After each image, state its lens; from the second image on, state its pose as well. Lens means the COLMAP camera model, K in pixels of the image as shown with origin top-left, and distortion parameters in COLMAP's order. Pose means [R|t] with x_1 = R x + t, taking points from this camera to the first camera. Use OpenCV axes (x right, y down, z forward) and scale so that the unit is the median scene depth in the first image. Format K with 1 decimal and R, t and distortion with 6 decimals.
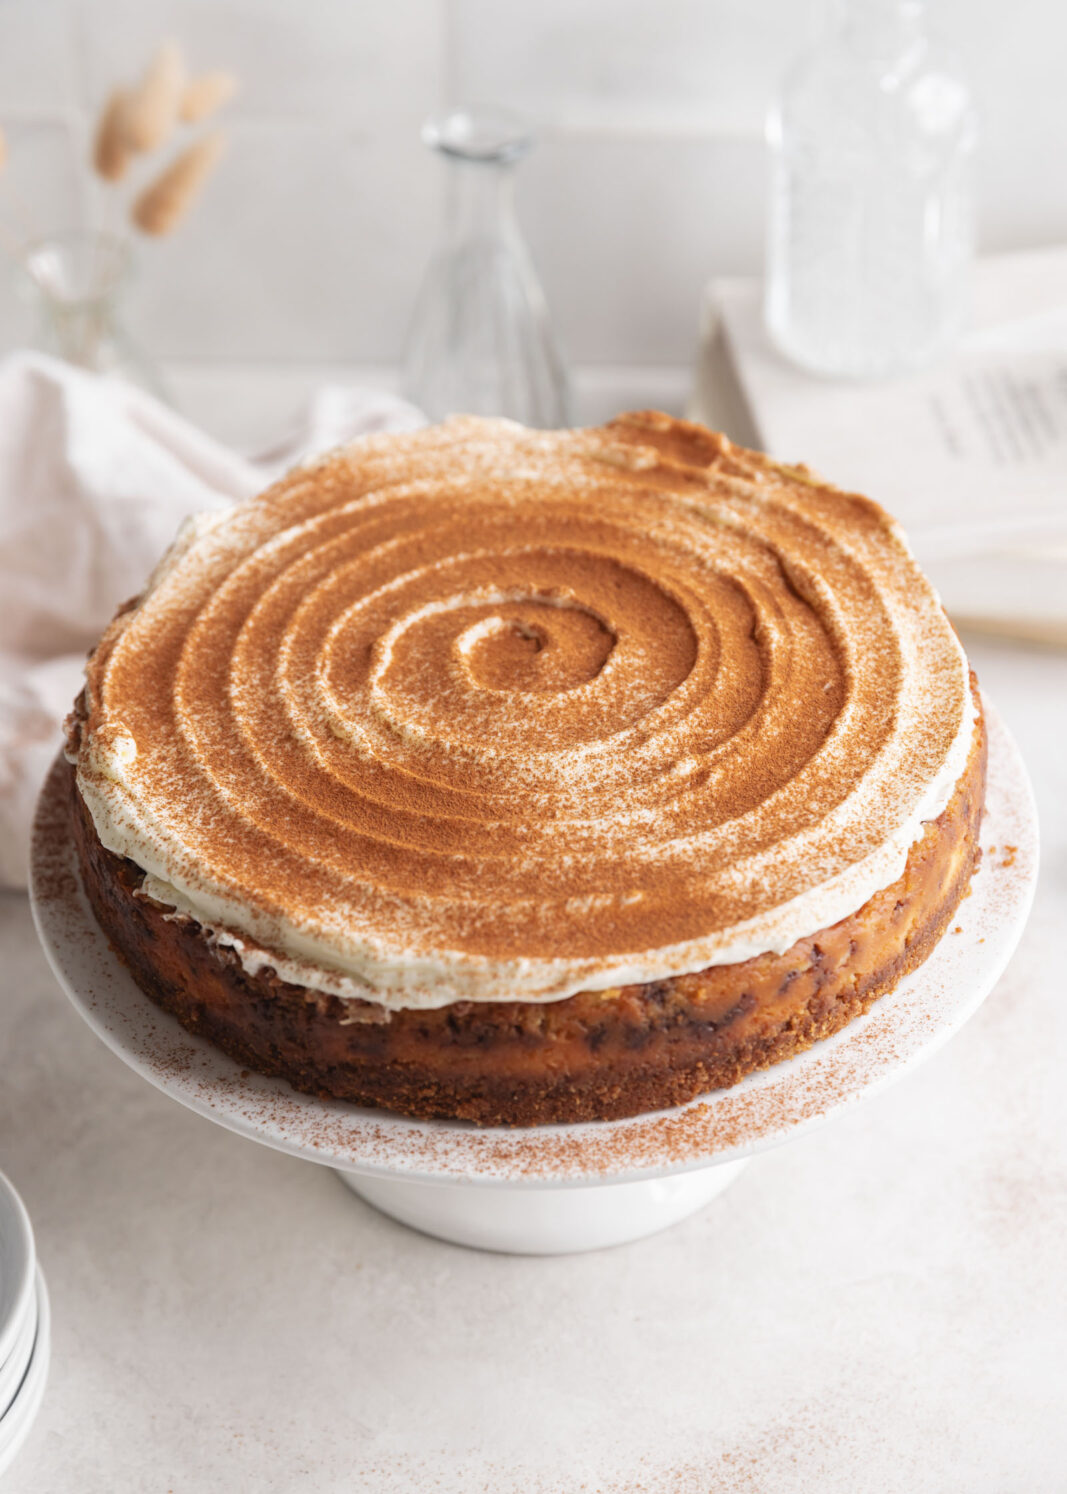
lens RADIAL K [[3128.8, 0, 535.8], [0, 3128.8, 746.8], [0, 0, 1]] dist [0.038371, 0.000000]
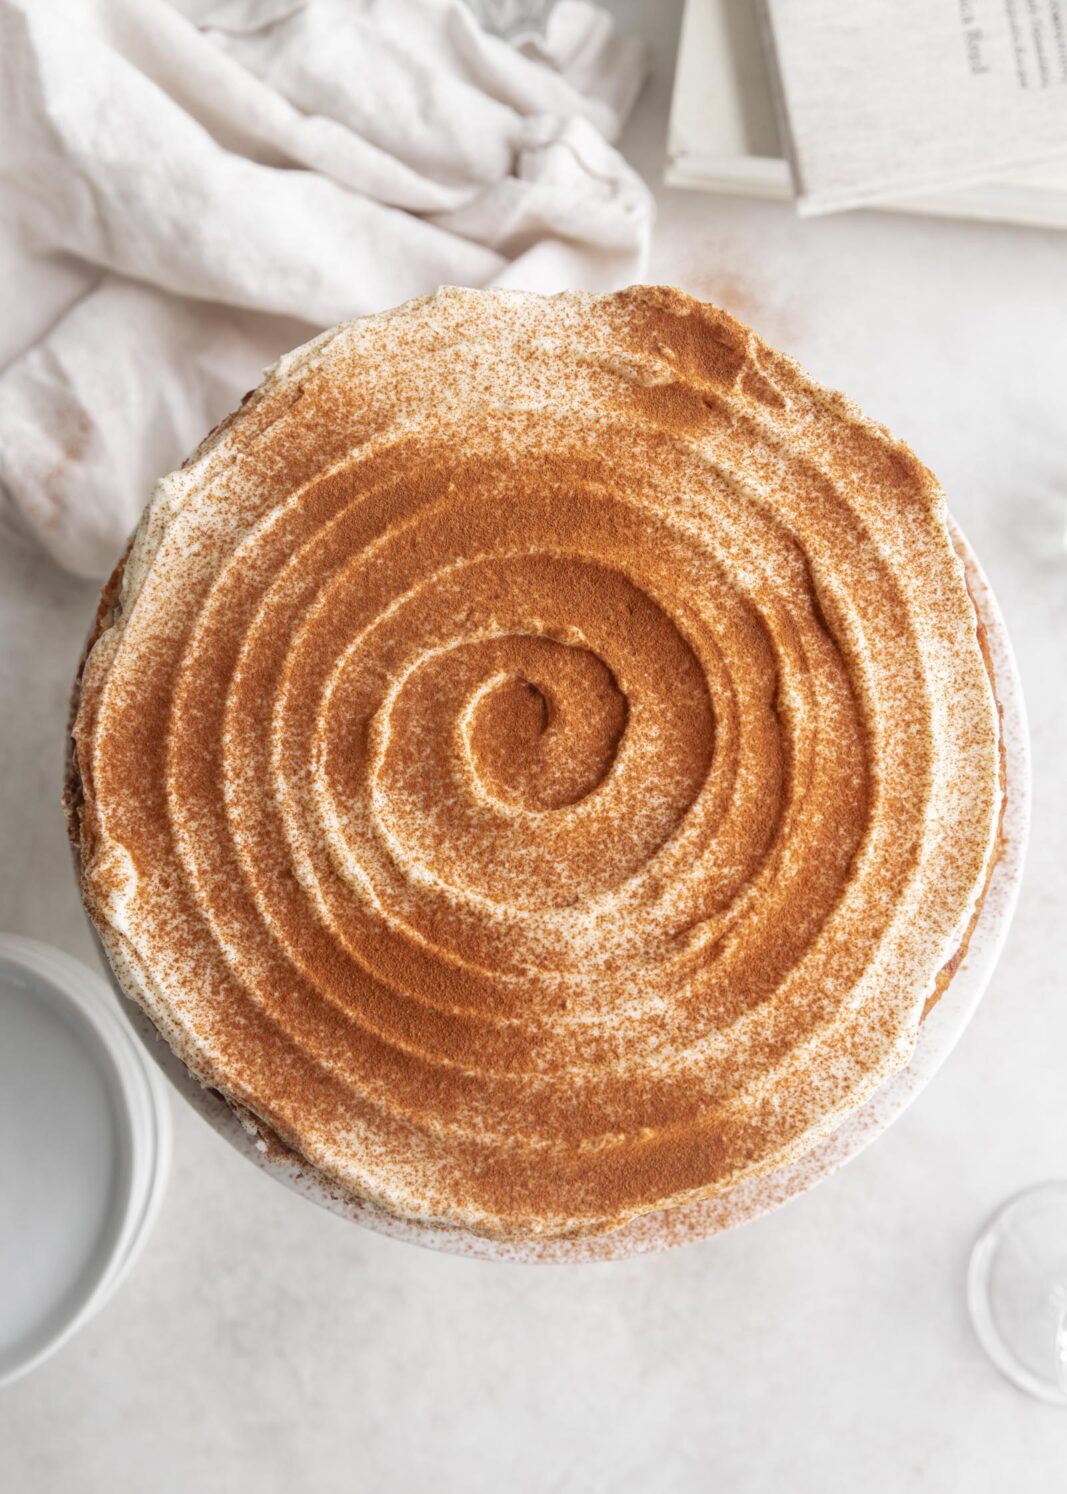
lens RADIAL K [[1483.4, 0, 526.4], [0, 1483.4, 747.4], [0, 0, 1]] dist [0.004892, 0.000000]
pose [[0.999815, -0.012533, -0.014599, 0.001591], [0.019190, 0.704994, 0.708954, -0.351537], [0.001407, -0.709103, 0.705104, 0.696524]]
